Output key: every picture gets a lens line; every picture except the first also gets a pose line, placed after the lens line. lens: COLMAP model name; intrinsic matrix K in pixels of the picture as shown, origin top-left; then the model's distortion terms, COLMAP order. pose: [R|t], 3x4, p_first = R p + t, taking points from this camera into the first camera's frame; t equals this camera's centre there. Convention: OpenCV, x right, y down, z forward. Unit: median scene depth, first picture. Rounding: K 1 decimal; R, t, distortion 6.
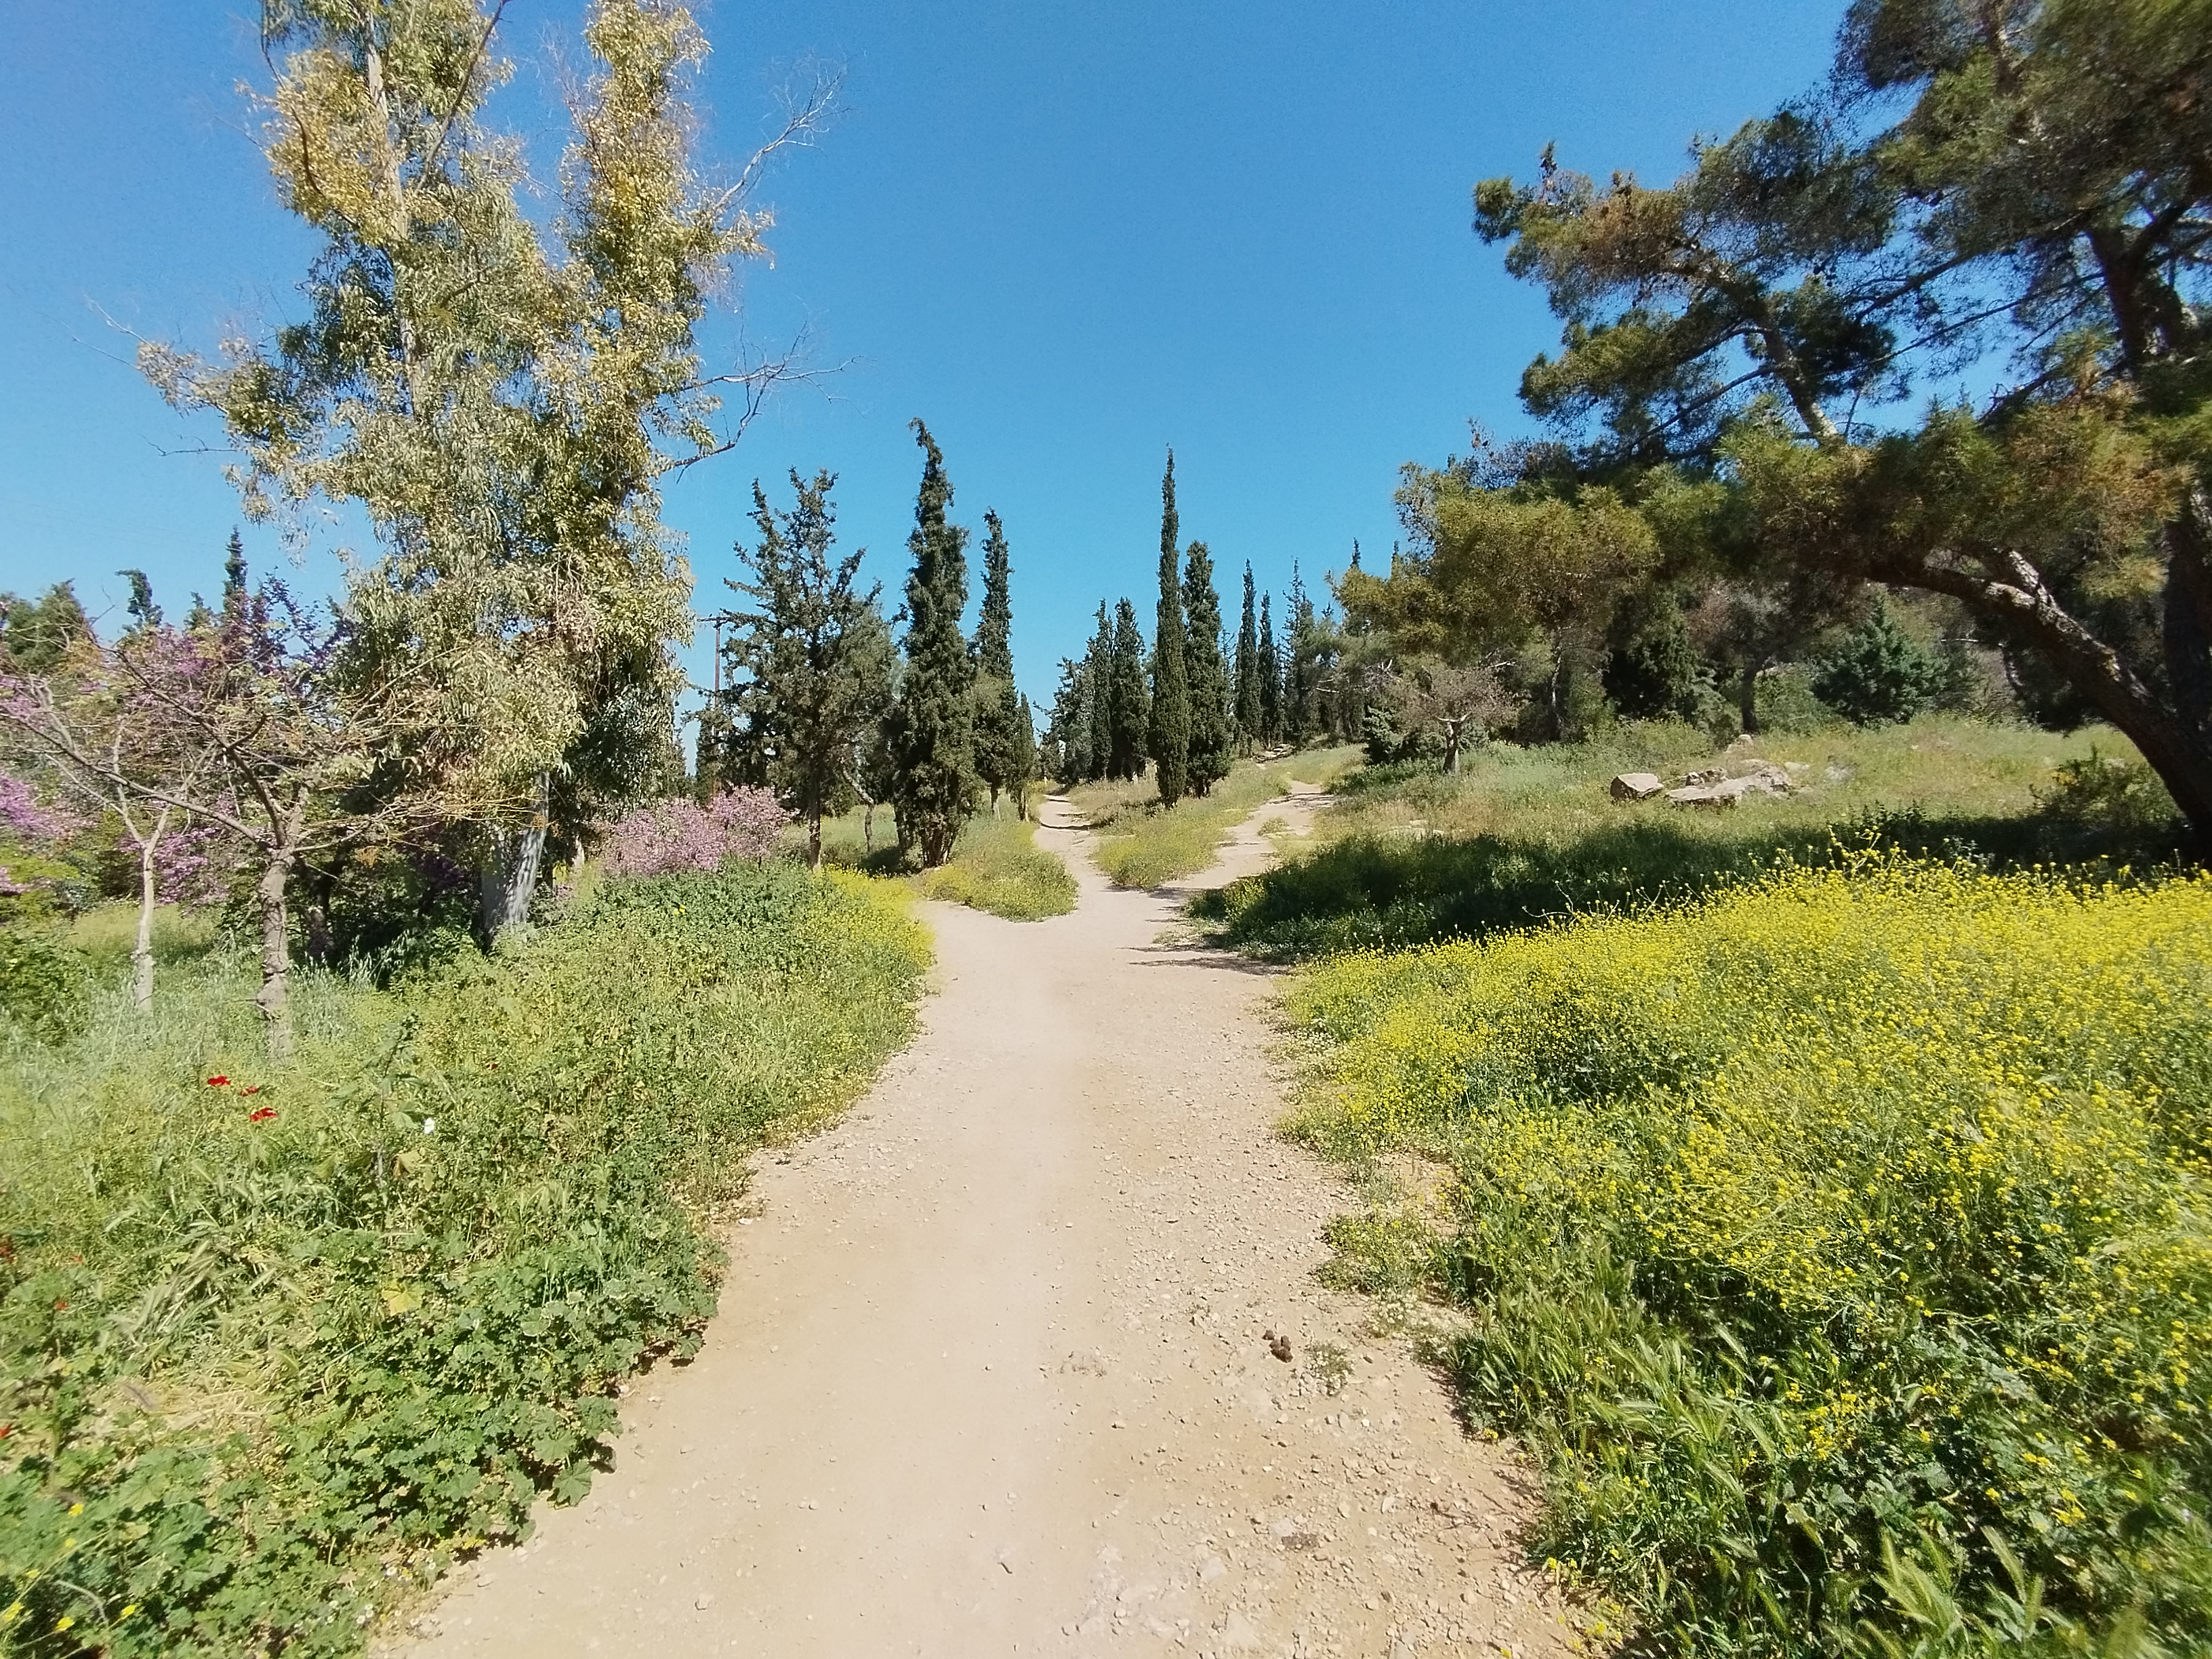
lens RADIAL K [[1005.4, 0, 1098.3], [0, 1005.4, 801.9], [0, 0, 1]] dist [-0.004353, 0.003668]
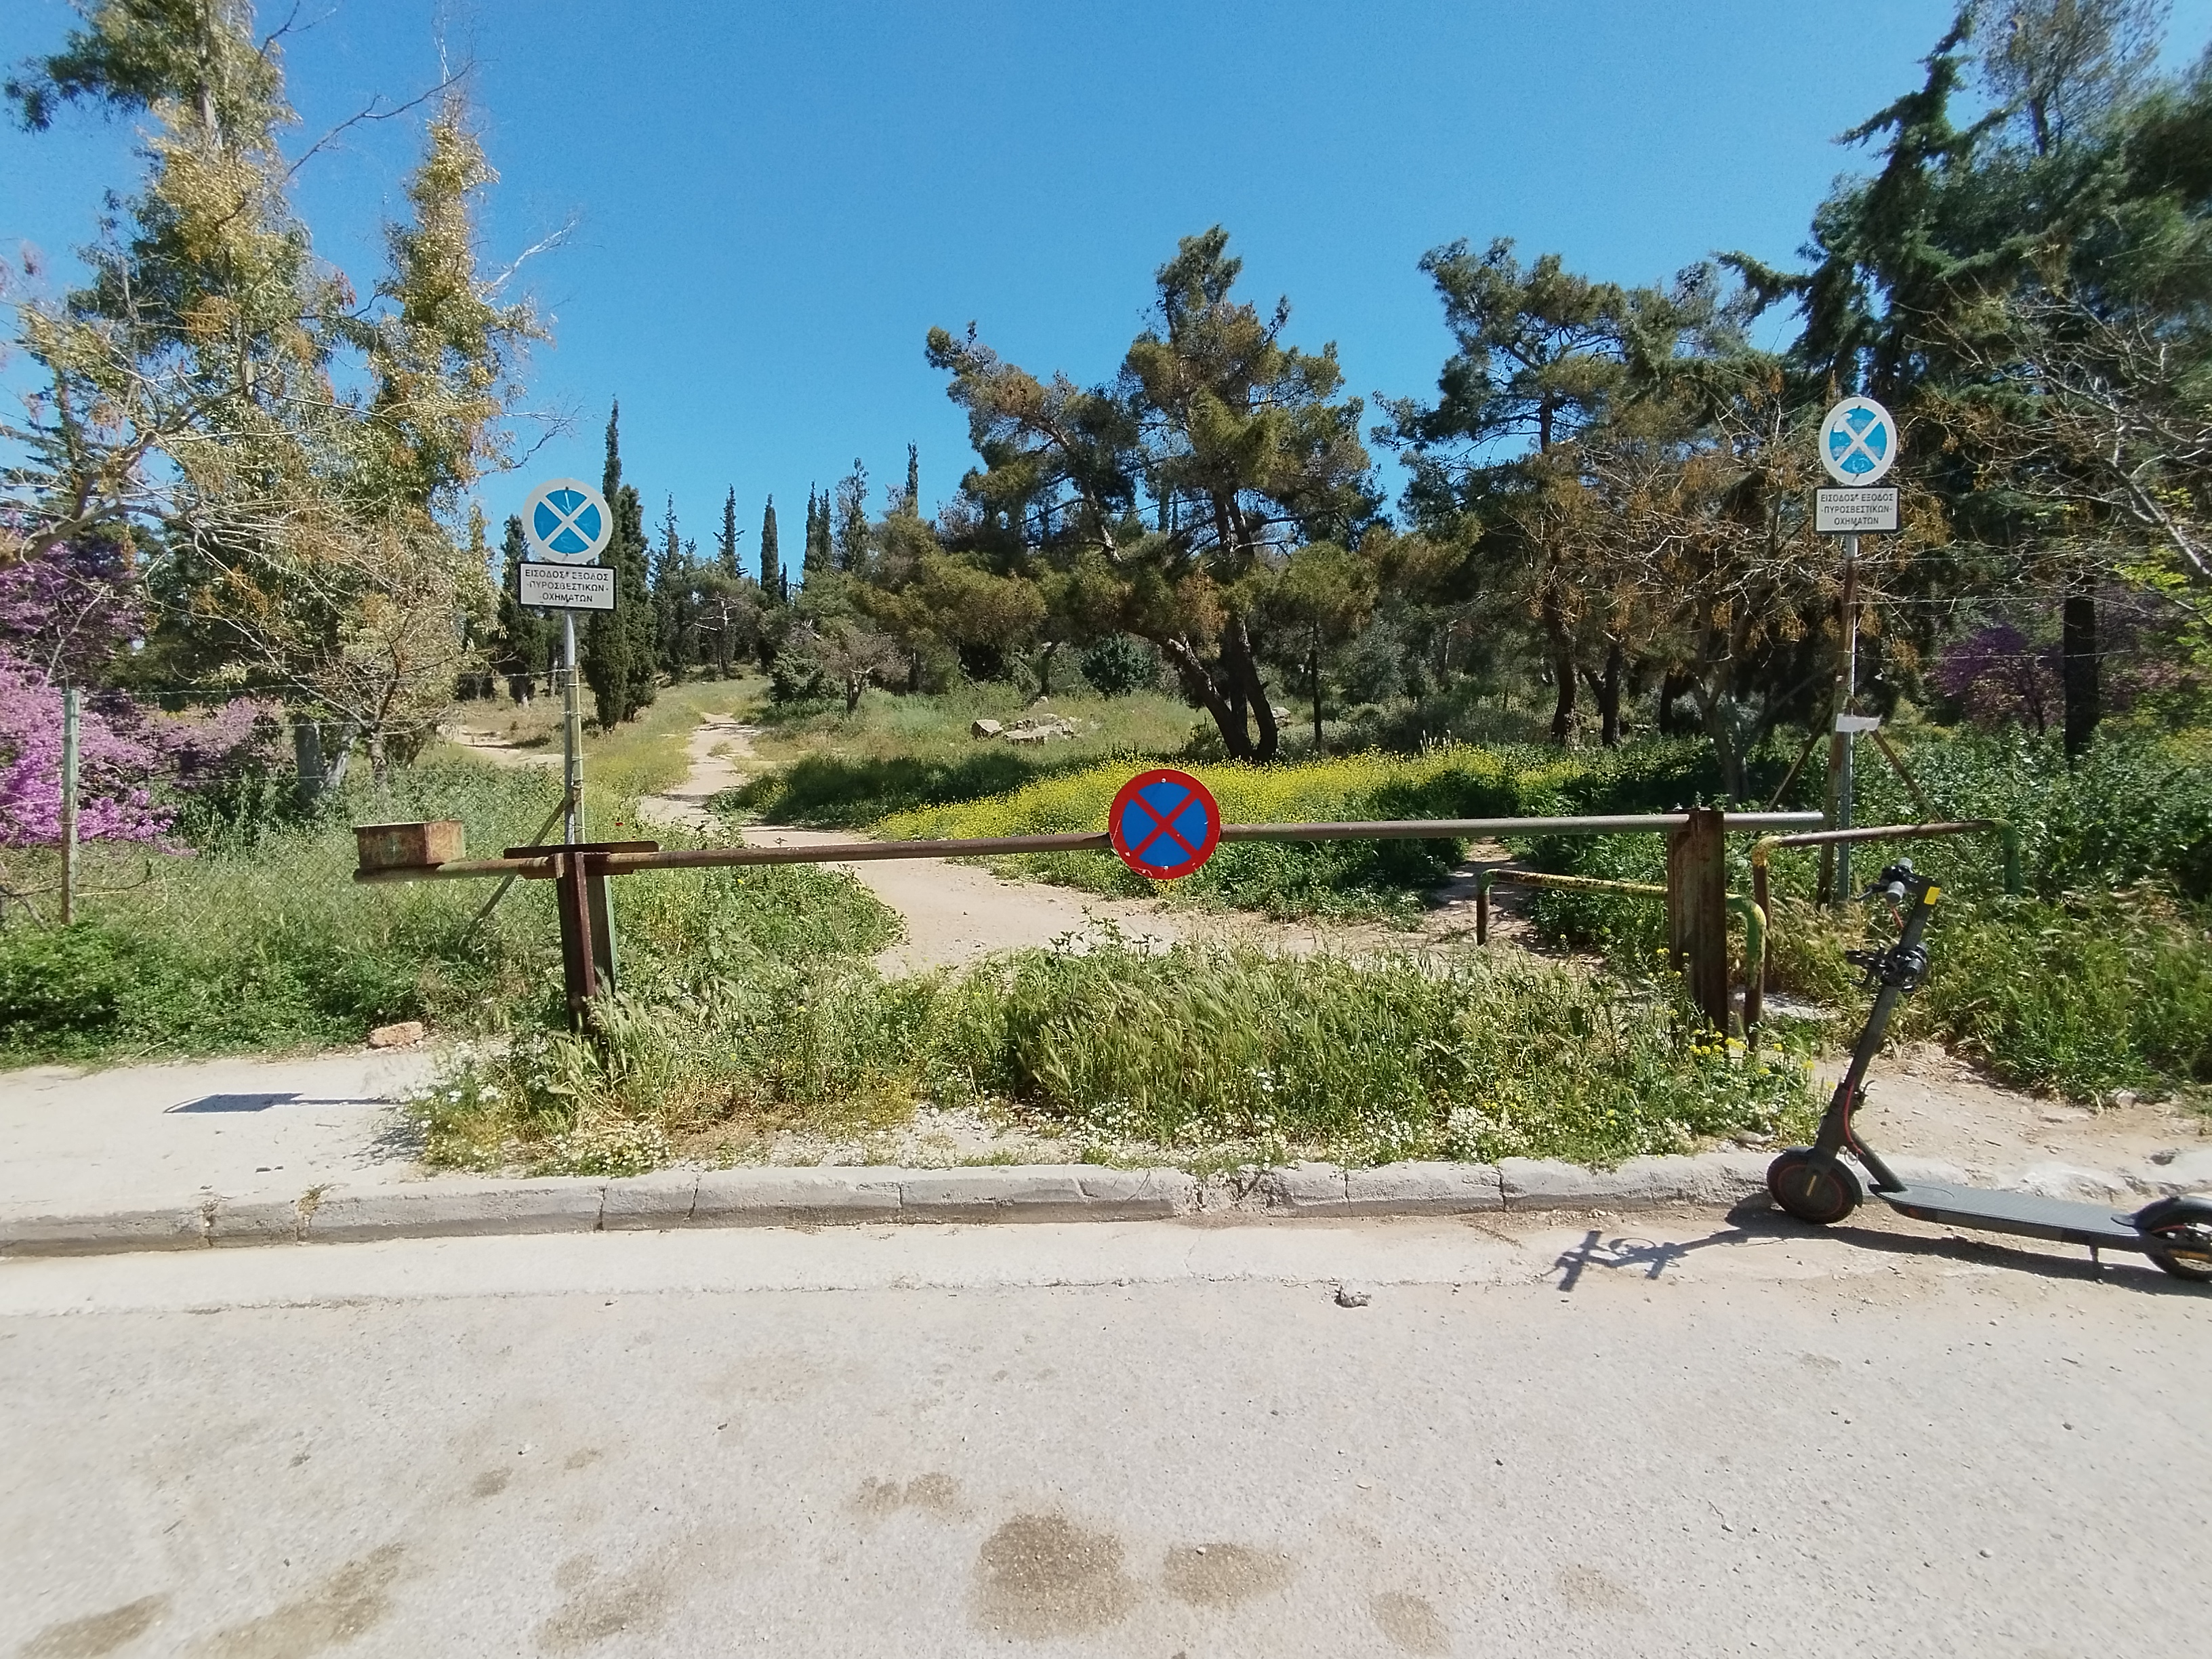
lens RADIAL K [[1005.4, 0, 1078.9], [0, 1005.4, 797.0], [0, 0, 1]] dist [-0.004353, 0.003668]
pose [[0.802577, 0.000496, 0.596549, -0.222301], [-0.036687, 0.998148, 0.048527, 0.007999], [-0.595420, -0.060832, 0.801108, -0.254578]]
